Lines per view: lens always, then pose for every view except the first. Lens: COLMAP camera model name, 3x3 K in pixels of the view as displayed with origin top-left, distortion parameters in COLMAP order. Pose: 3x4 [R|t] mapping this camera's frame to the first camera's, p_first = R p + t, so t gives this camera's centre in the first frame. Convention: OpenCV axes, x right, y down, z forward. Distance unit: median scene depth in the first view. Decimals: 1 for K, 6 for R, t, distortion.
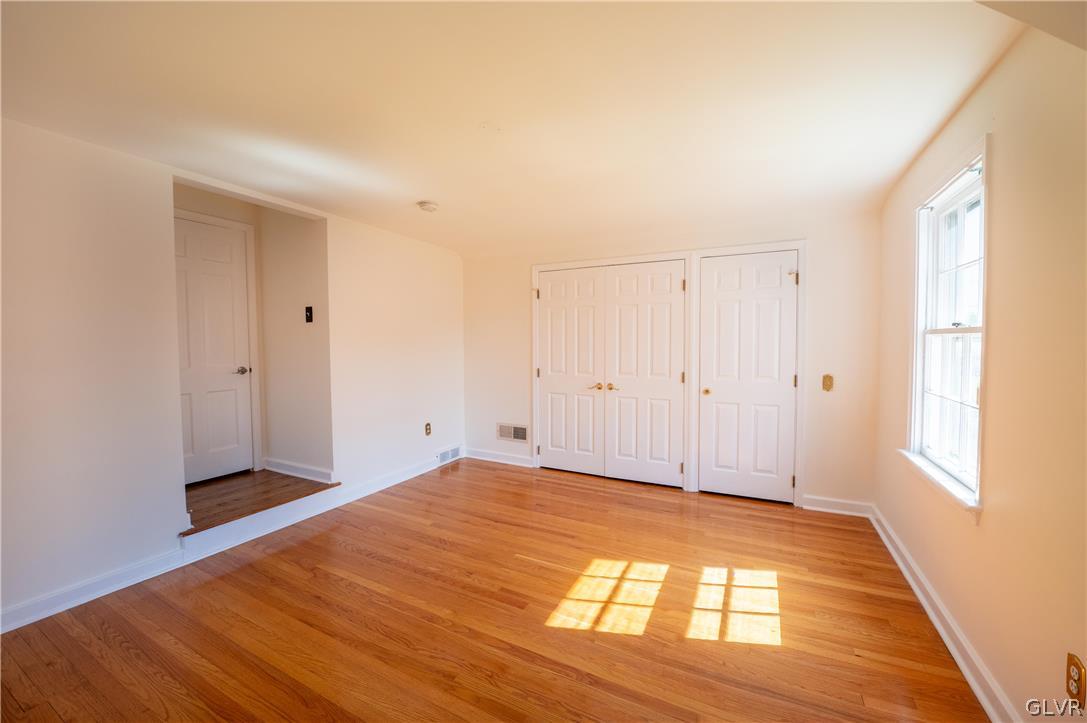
lens RADIAL K [[426.2, 0, 546.0], [0, 426.2, 357.5], [0, 0, 1]] dist [-0.018888, -0.001594]
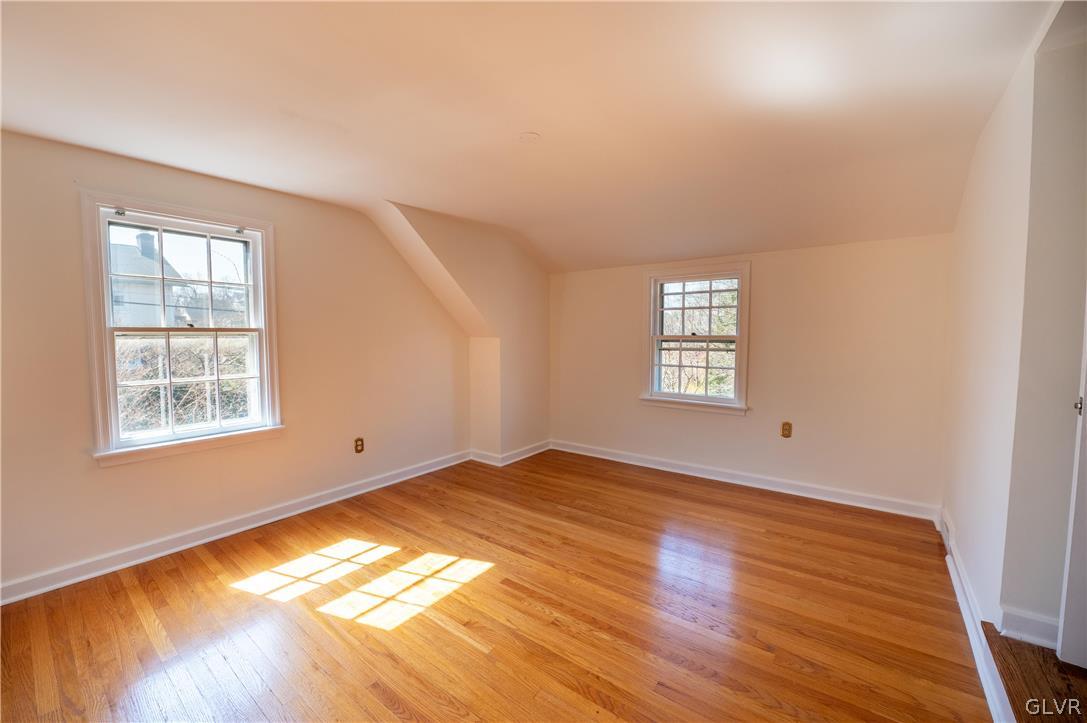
lens RADIAL K [[426.2, 0, 543.4], [0, 426.2, 362.1], [0, 0, 1]] dist [-0.018888, -0.001594]
pose [[-0.982284, -0.001674, 0.187390, -0.355358], [0.015474, 0.995821, 0.090009, -0.063435], [-0.186757, 0.091314, -0.978153, 2.014064]]
